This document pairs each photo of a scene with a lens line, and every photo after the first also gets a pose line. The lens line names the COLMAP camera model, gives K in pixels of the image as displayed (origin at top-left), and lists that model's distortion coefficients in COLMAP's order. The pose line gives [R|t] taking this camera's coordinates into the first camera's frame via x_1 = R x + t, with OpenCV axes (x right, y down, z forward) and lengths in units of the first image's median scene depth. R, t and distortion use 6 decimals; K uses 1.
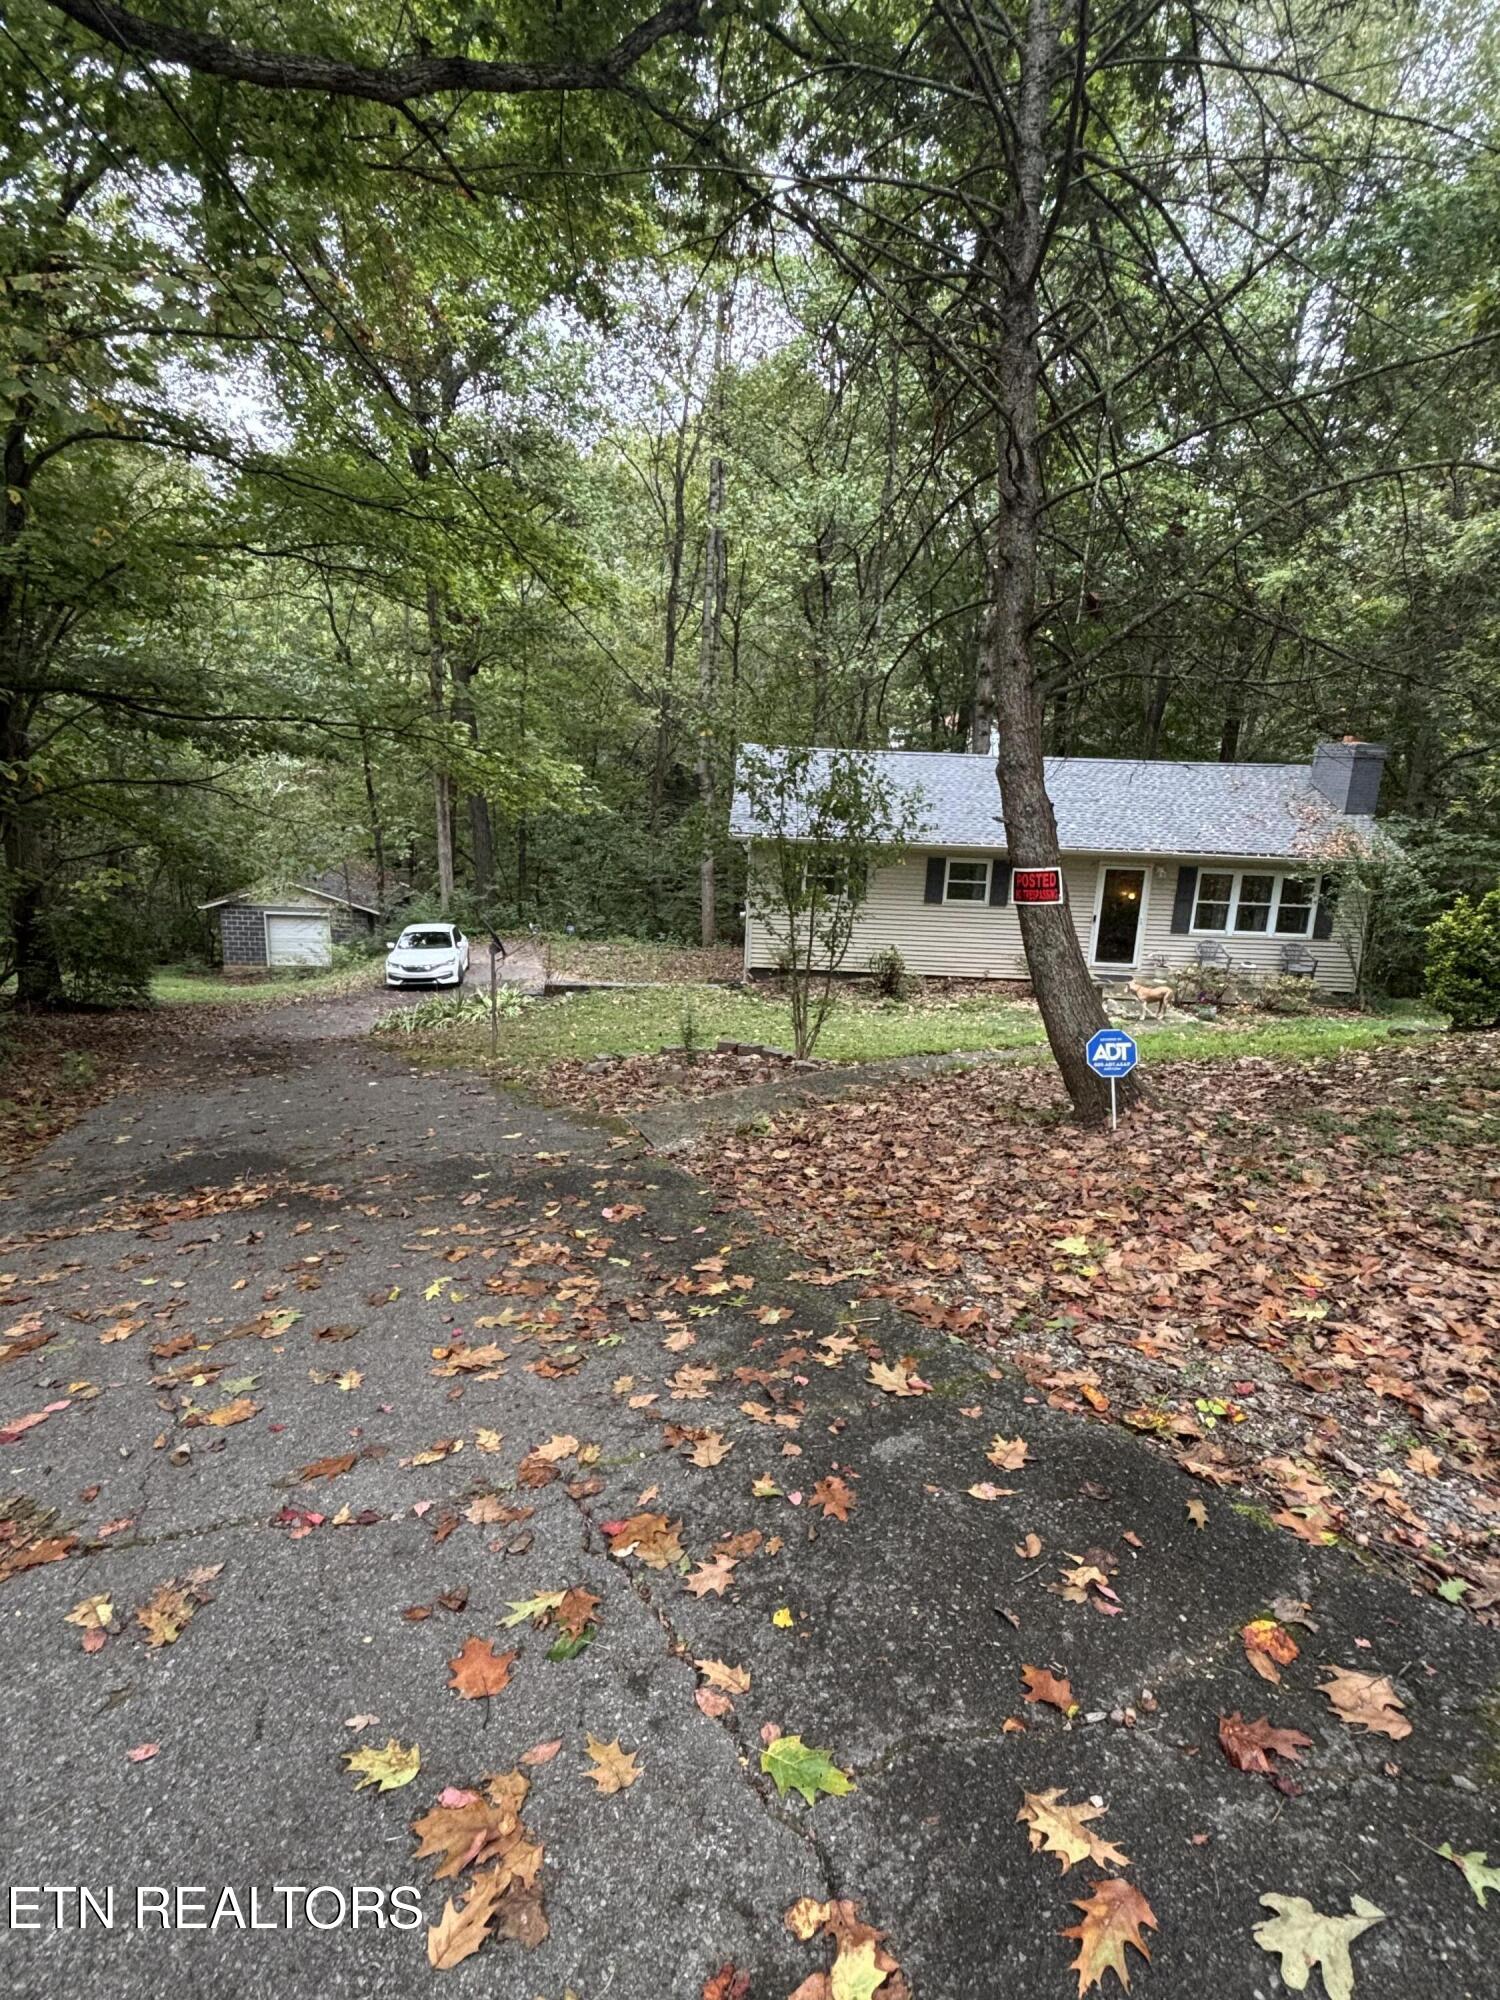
lens RADIAL K [[992.4, 0, 751.8], [0, 992.4, 996.9], [0, 0, 1]] dist [-0.001368, -0.000538]
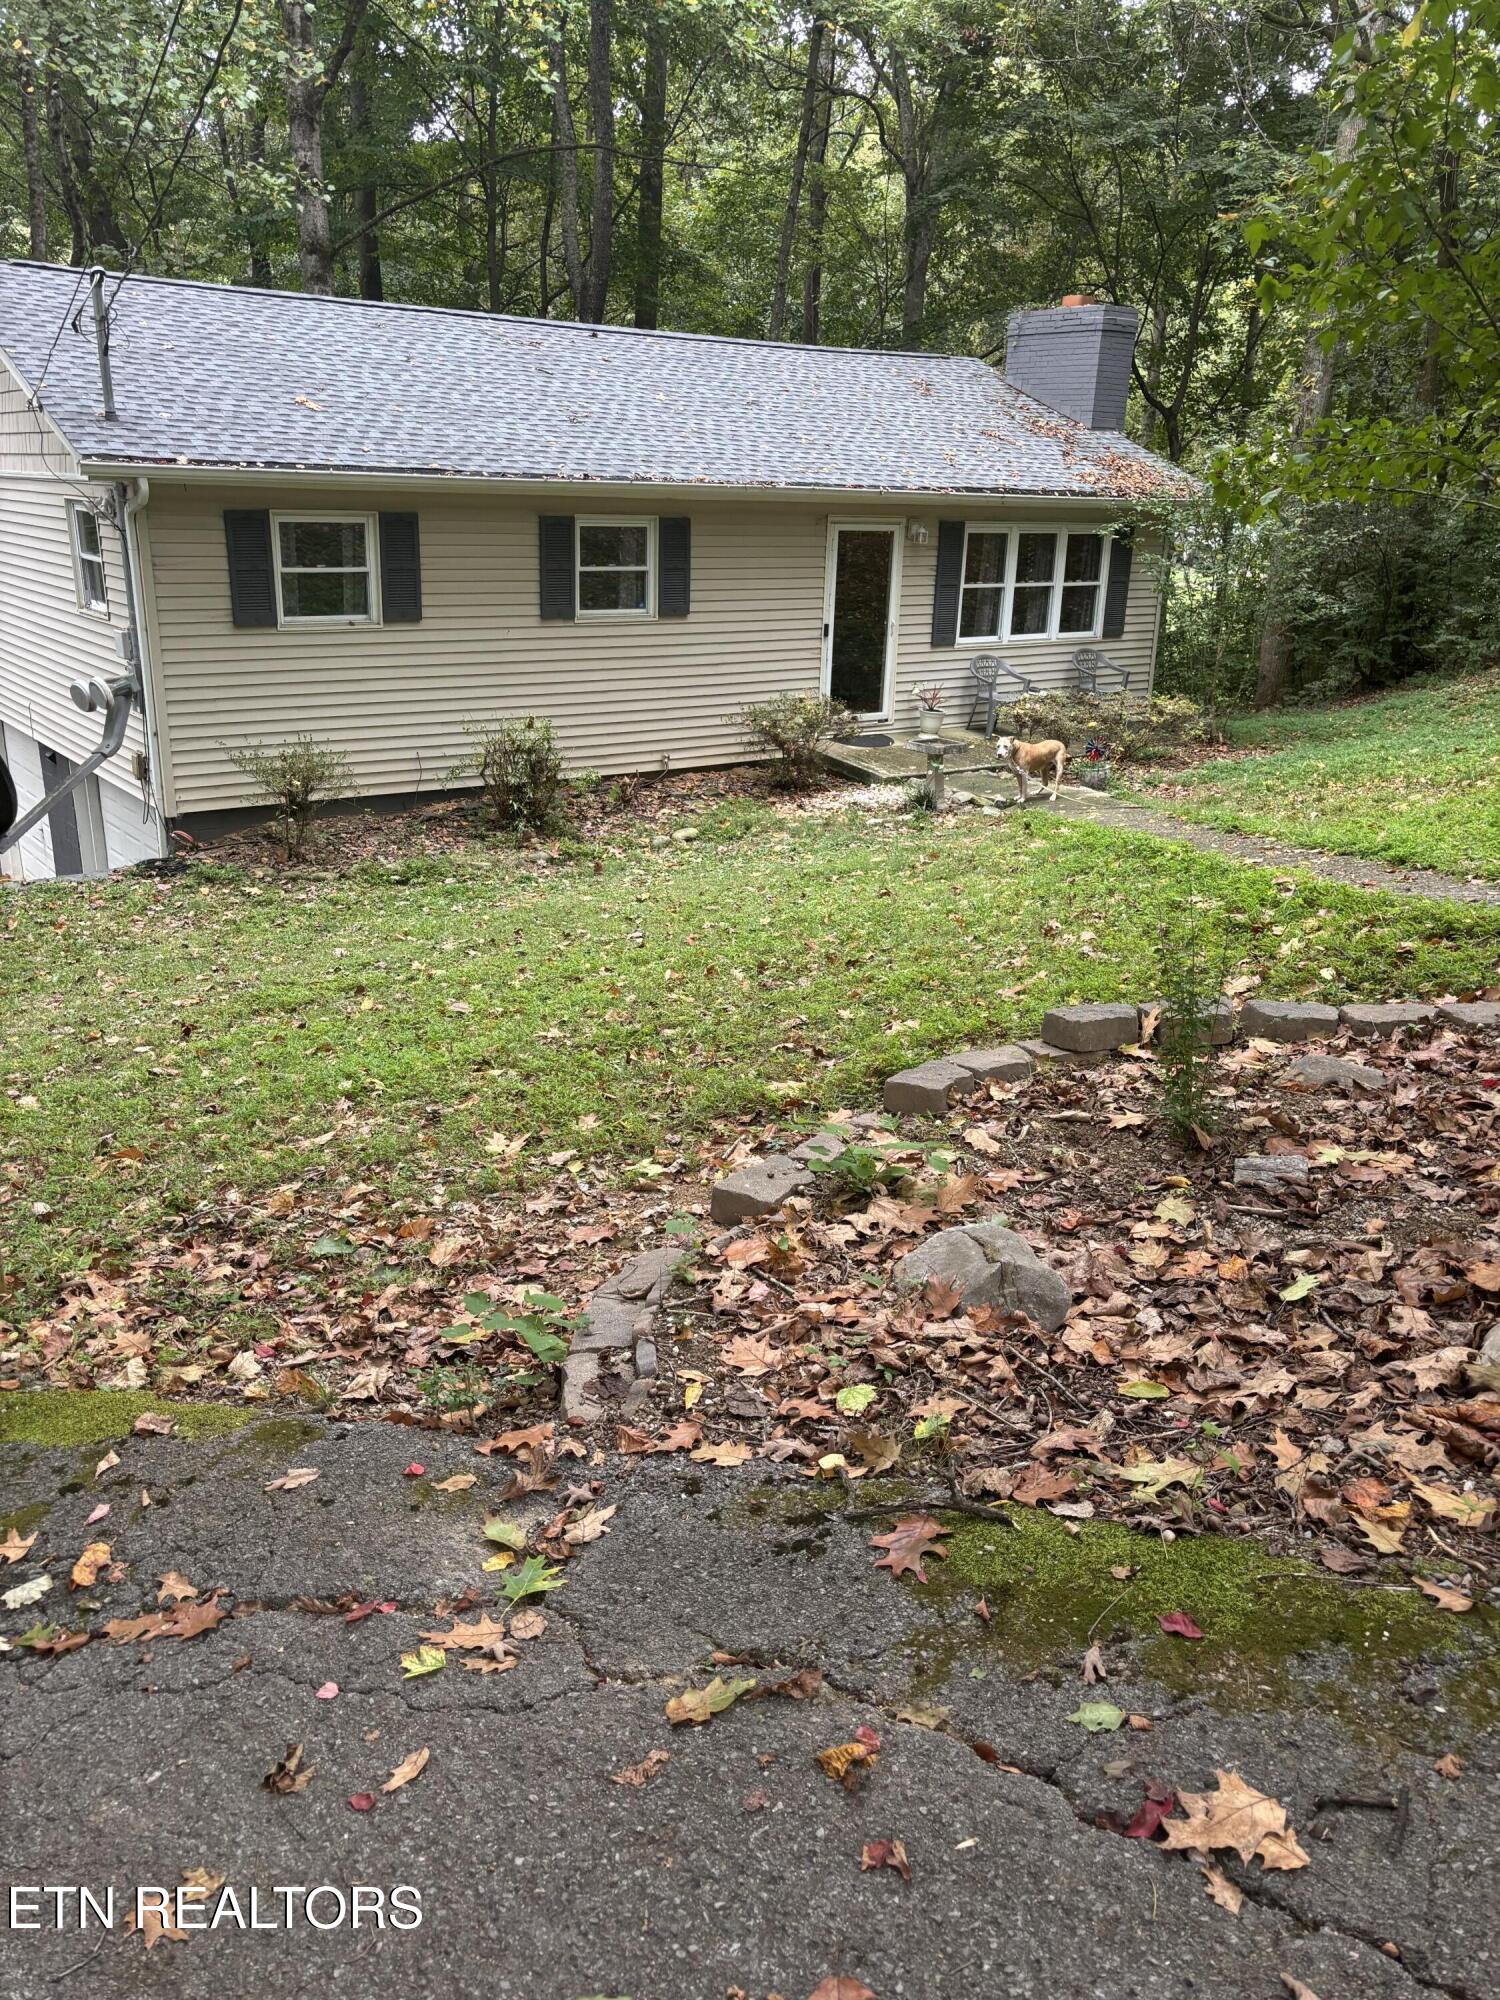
lens RADIAL K [[1507.9, 0, 733.8], [0, 1507.9, 1026.4], [0, 0, 1]] dist [0.033177, -0.036267]
pose [[0.807963, -0.217143, 0.547763, -0.185264], [0.143700, 0.974166, 0.174215, -0.022473], [-0.571442, -0.062046, 0.818294, 0.378950]]
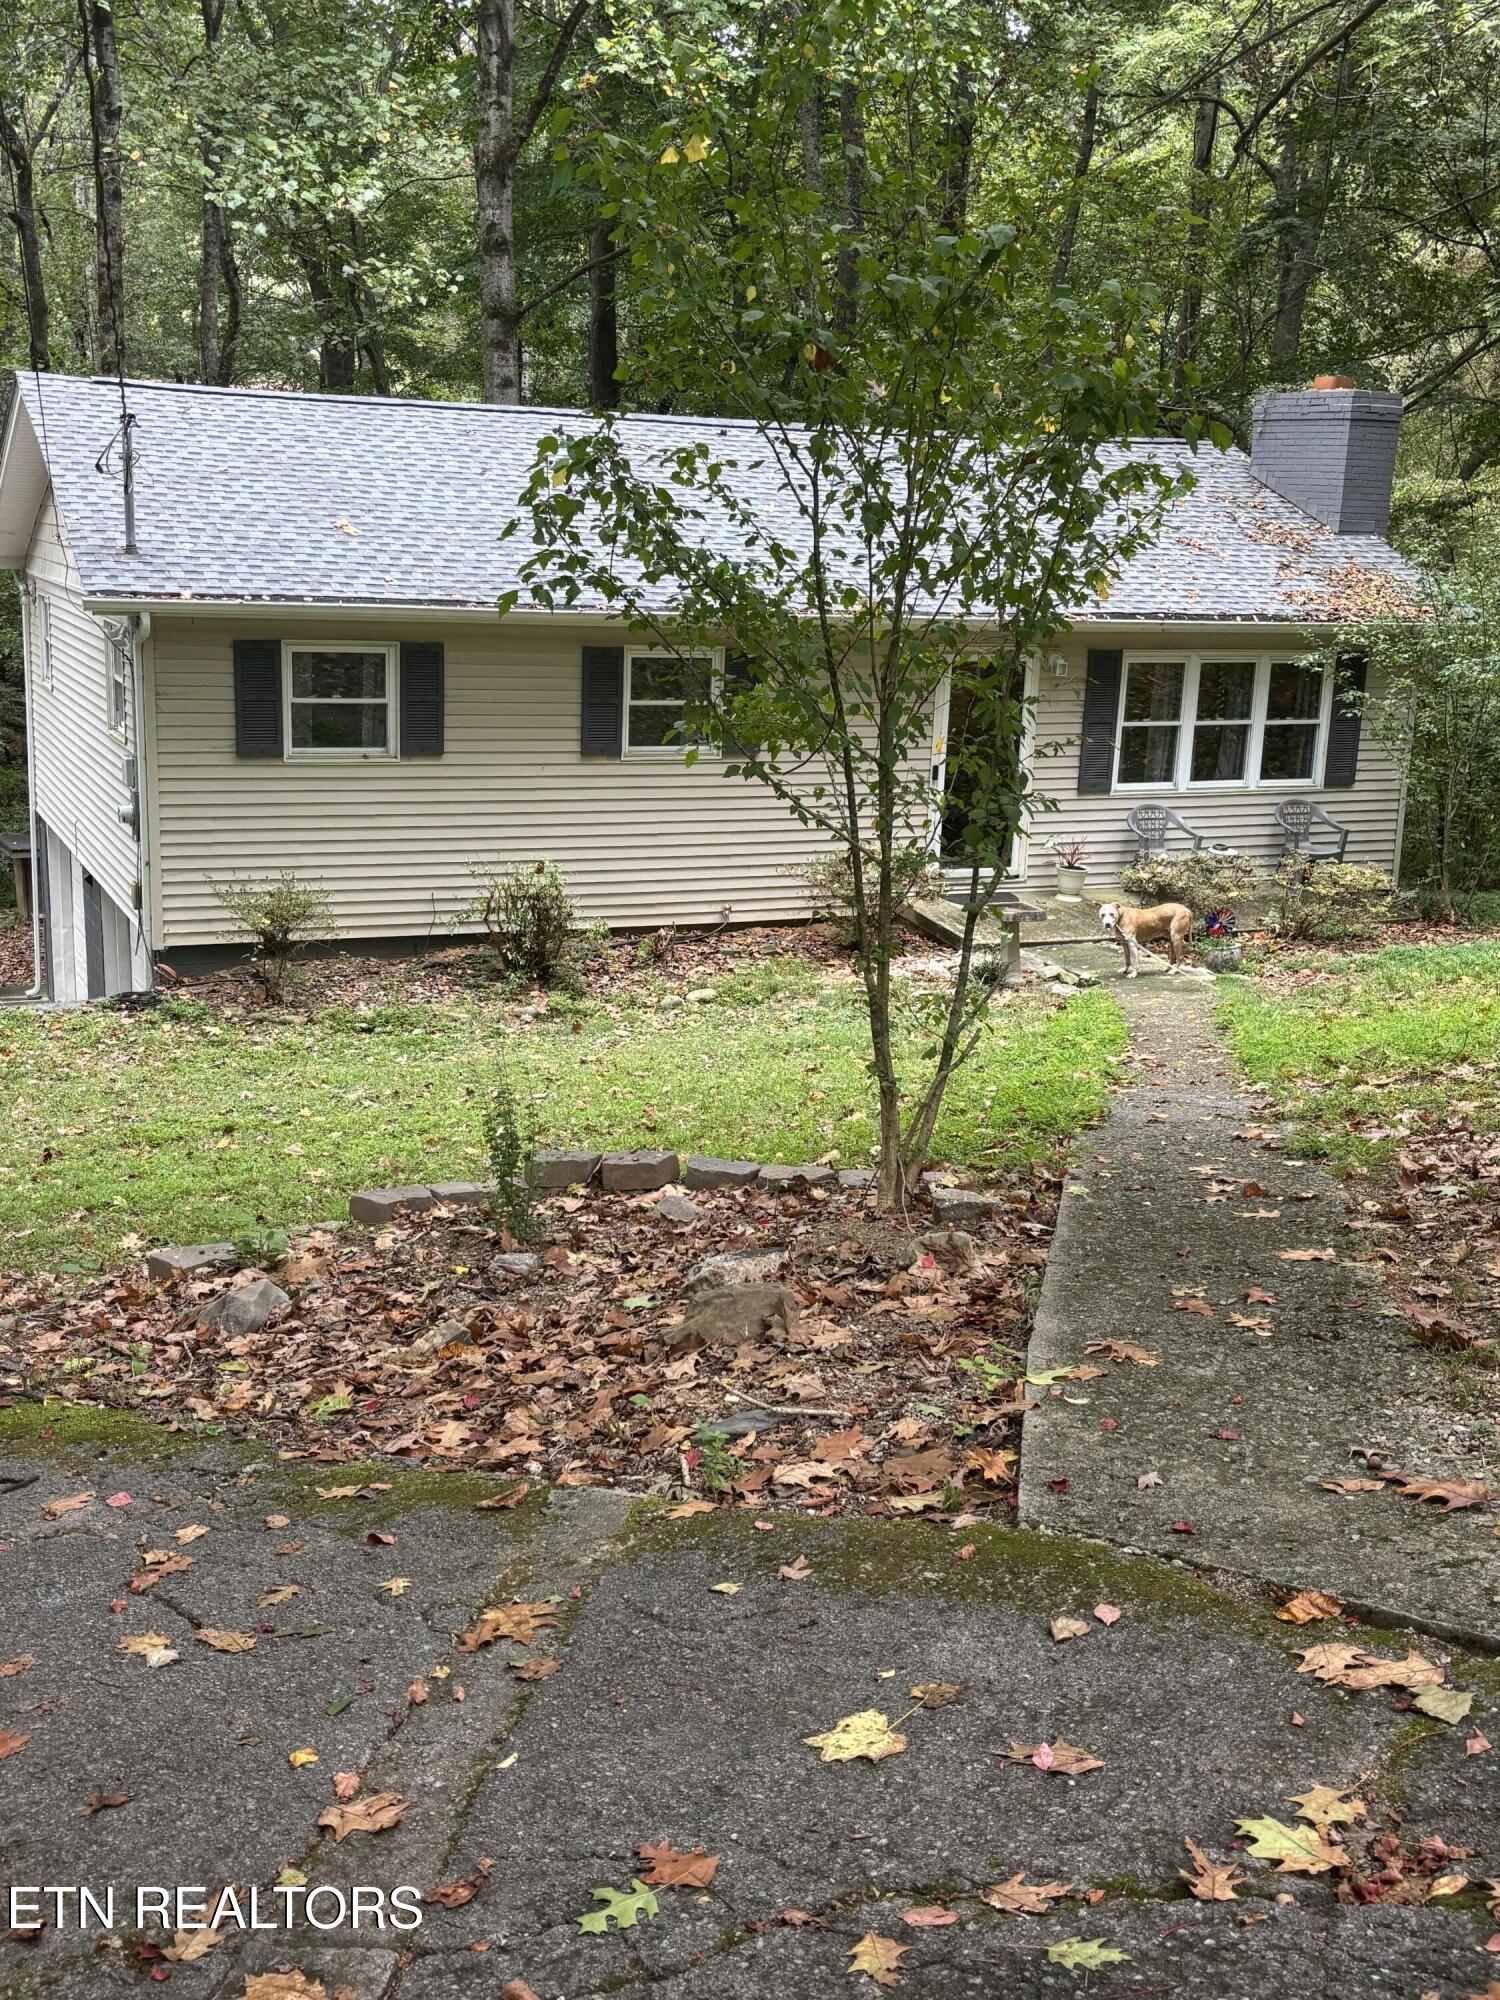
lens RADIAL K [[2088.4, 0, 721.7], [0, 2088.4, 1020.3], [0, 0, 1]] dist [0.029495, 0.000000]
pose [[0.914197, -0.103513, 0.391829, -0.132117], [0.096914, 0.994618, 0.036641, -0.011718], [-0.393513, 0.004476, 0.919308, 0.175535]]
